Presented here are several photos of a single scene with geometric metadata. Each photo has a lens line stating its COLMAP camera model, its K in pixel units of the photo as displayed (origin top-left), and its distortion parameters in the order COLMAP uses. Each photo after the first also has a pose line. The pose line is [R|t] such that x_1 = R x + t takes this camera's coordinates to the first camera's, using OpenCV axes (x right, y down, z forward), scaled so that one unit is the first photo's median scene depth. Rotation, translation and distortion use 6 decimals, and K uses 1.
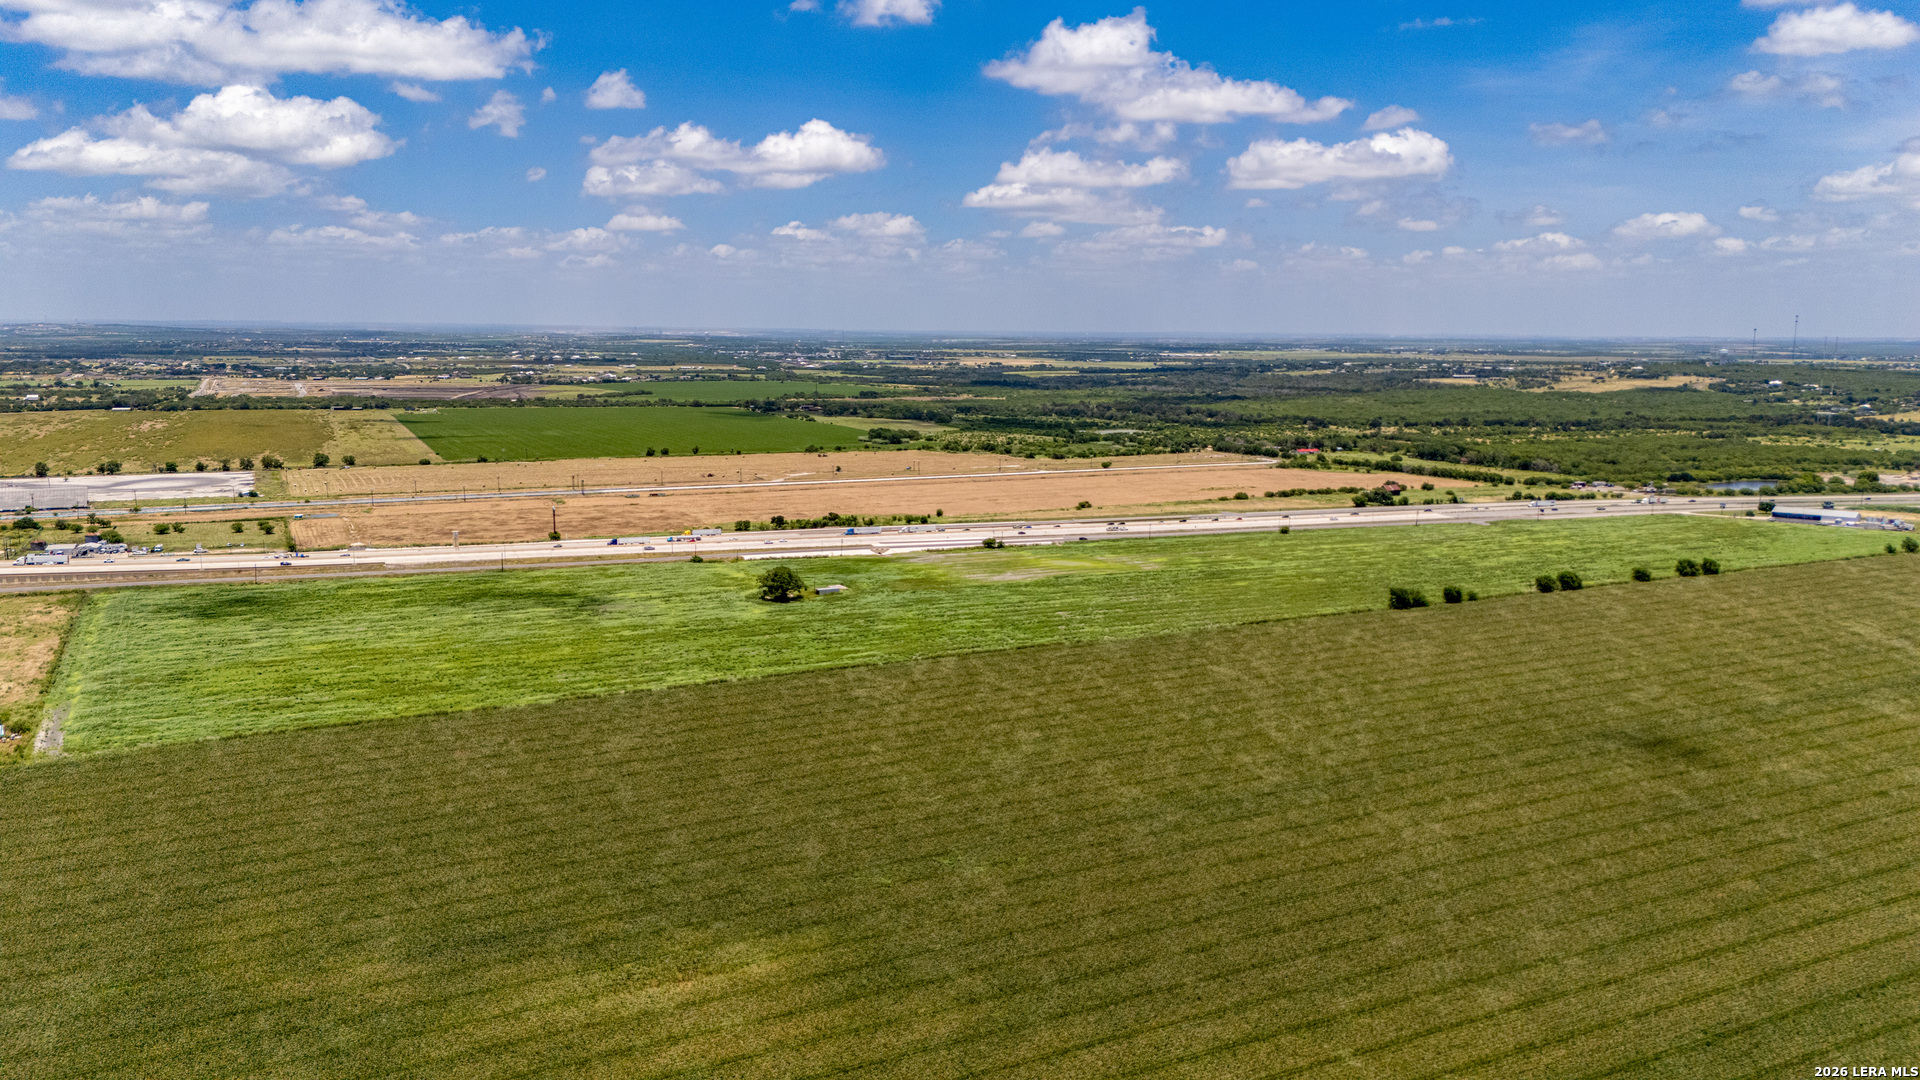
lens RADIAL K [[1385.1, 0, 1166.3], [0, 1385.1, 538.0], [0, 0, 1]] dist [0.073601, -0.044123]
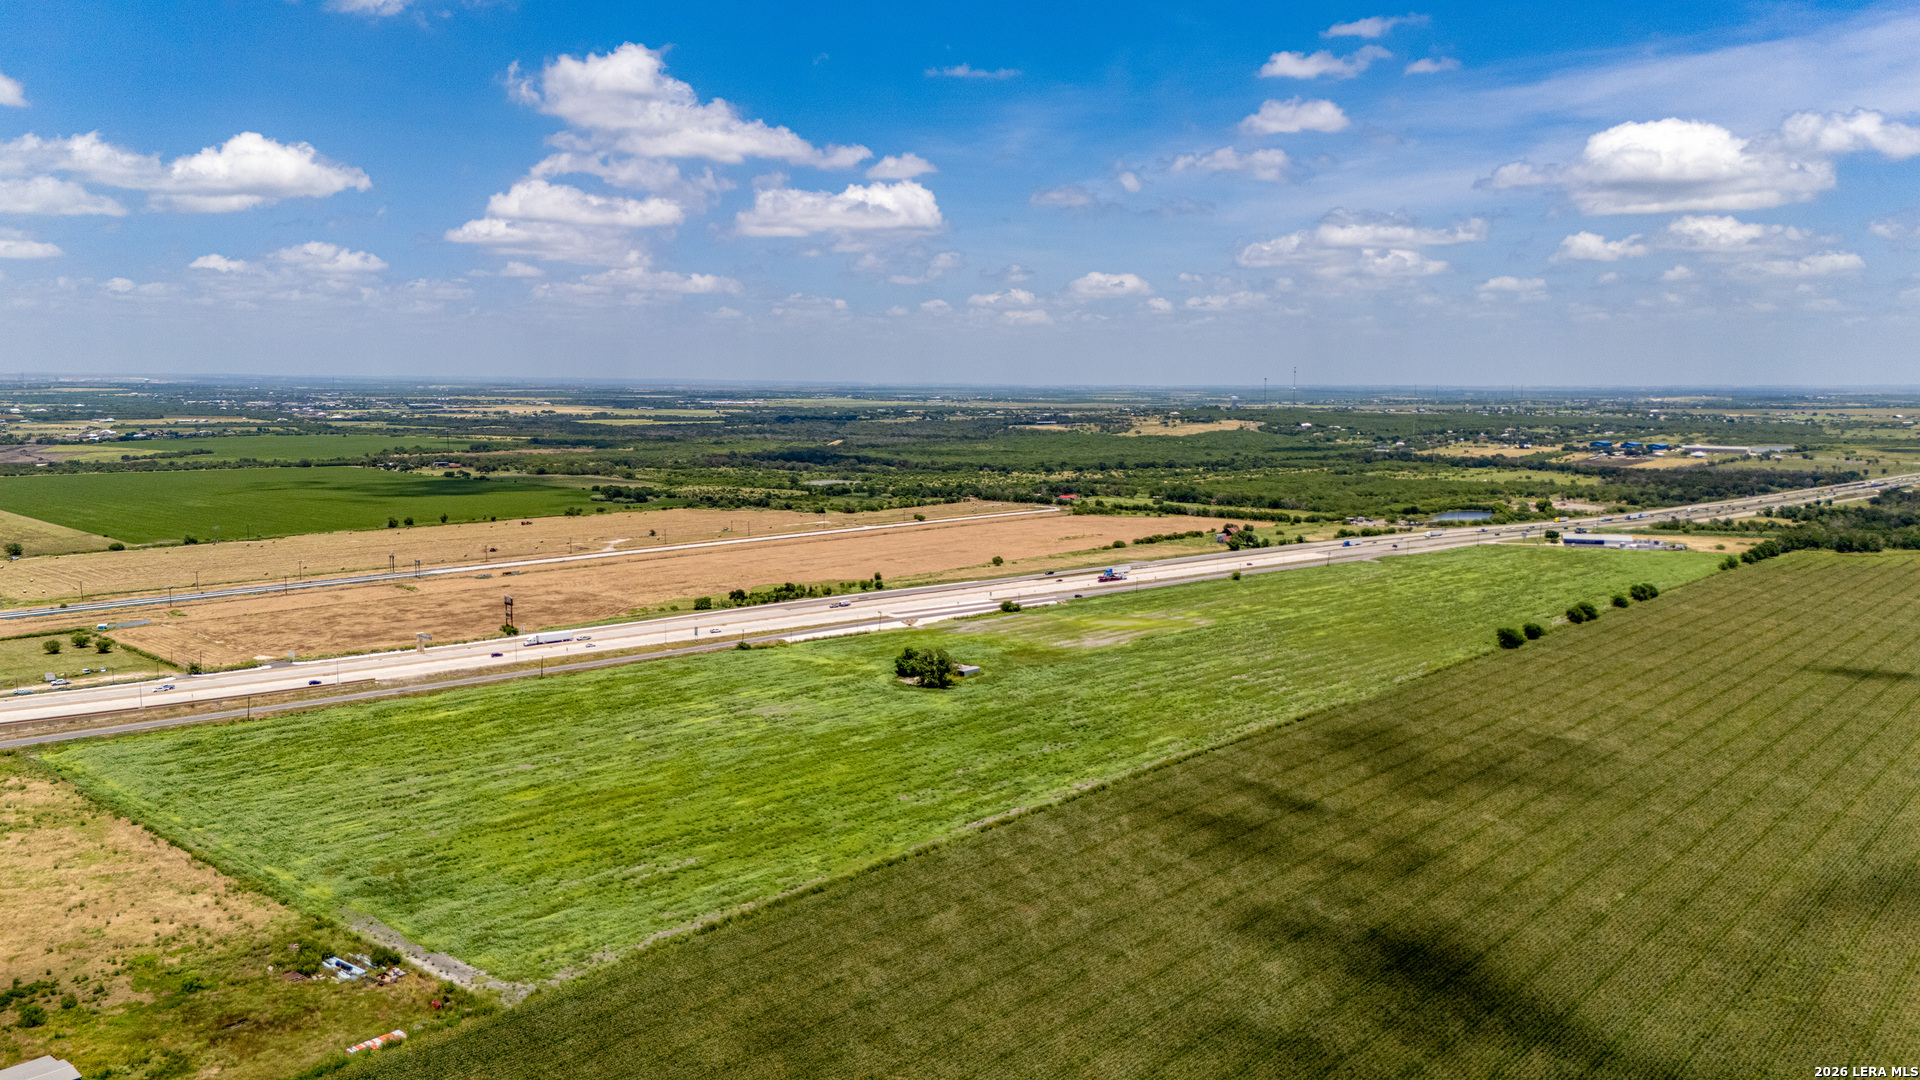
lens RADIAL K [[1375.3, 0, 959.5], [0, 1375.3, 519.3], [0, 0, 1]] dist [0.054977, -0.061251]
pose [[0.934349, -0.035980, 0.354537, -0.239421], [0.052654, 0.997909, -0.037493, -0.010712], [-0.352447, 0.053700, 0.934290, 0.085983]]
